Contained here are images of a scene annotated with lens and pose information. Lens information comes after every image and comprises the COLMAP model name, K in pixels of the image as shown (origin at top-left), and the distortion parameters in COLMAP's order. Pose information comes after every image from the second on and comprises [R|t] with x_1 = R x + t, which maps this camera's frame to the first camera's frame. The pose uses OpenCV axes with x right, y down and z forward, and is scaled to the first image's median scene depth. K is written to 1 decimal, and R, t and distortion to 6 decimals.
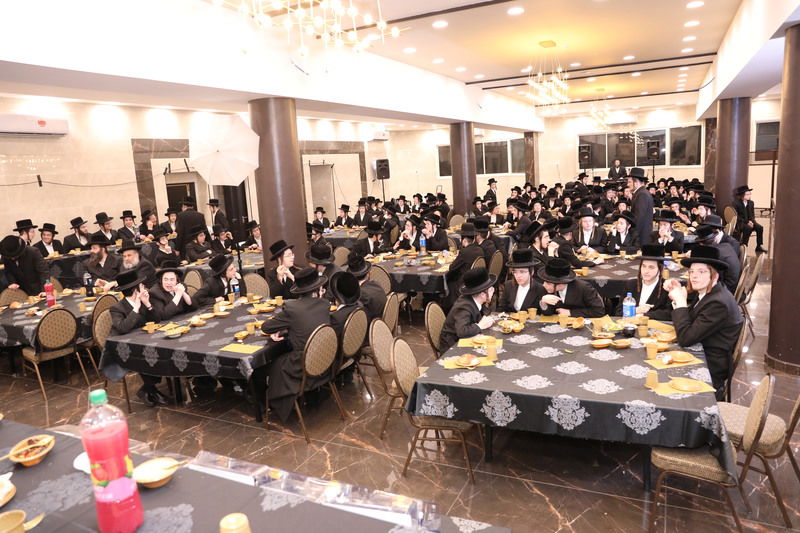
lens RADIAL K [[560.0, 0, 399.4], [0, 560.0, 266.3], [0, 0, 1]] dist [-0.034458, 0.001016]
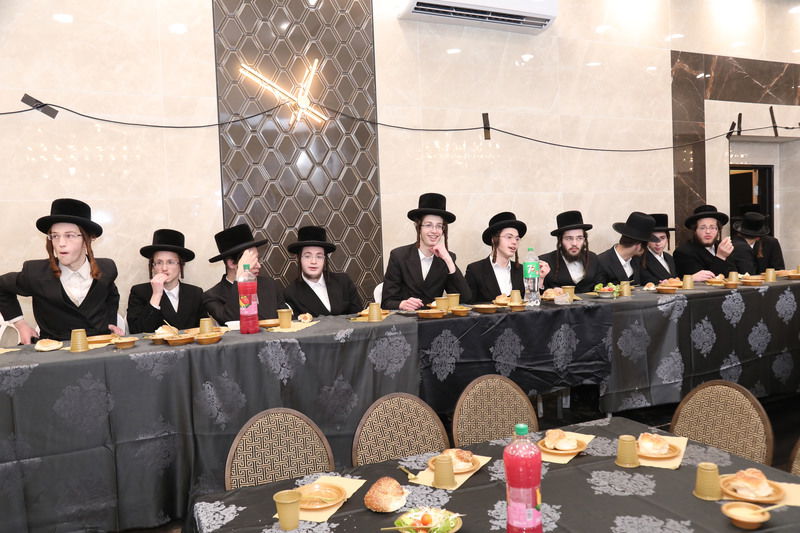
lens RADIAL K [[654.8, 0, 399.8], [0, 654.8, 268.2], [0, 0, 1]] dist [-0.008834, 0.005562]
pose [[0.800617, 0.058977, -0.596266, -0.333647], [-0.115159, 0.991737, -0.056533, -0.006763], [0.588005, 0.113927, 0.800794, 0.476010]]
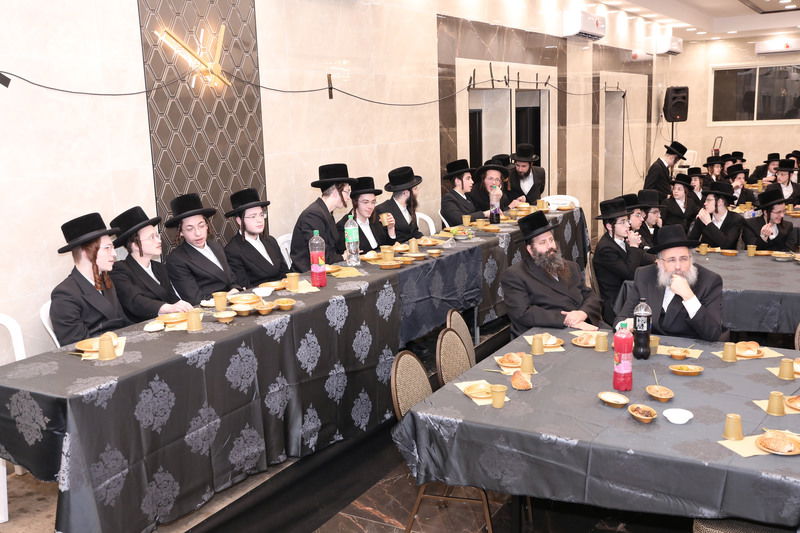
lens RADIAL K [[808.5, 0, 401.2], [0, 808.5, 267.8], [0, 0, 1]] dist [0.065609, 0.000000]
pose [[0.998453, 0.044659, -0.033117, -0.474195], [-0.044158, 0.998901, 0.015727, -0.011110], [0.033783, -0.014241, 0.999328, 0.257737]]
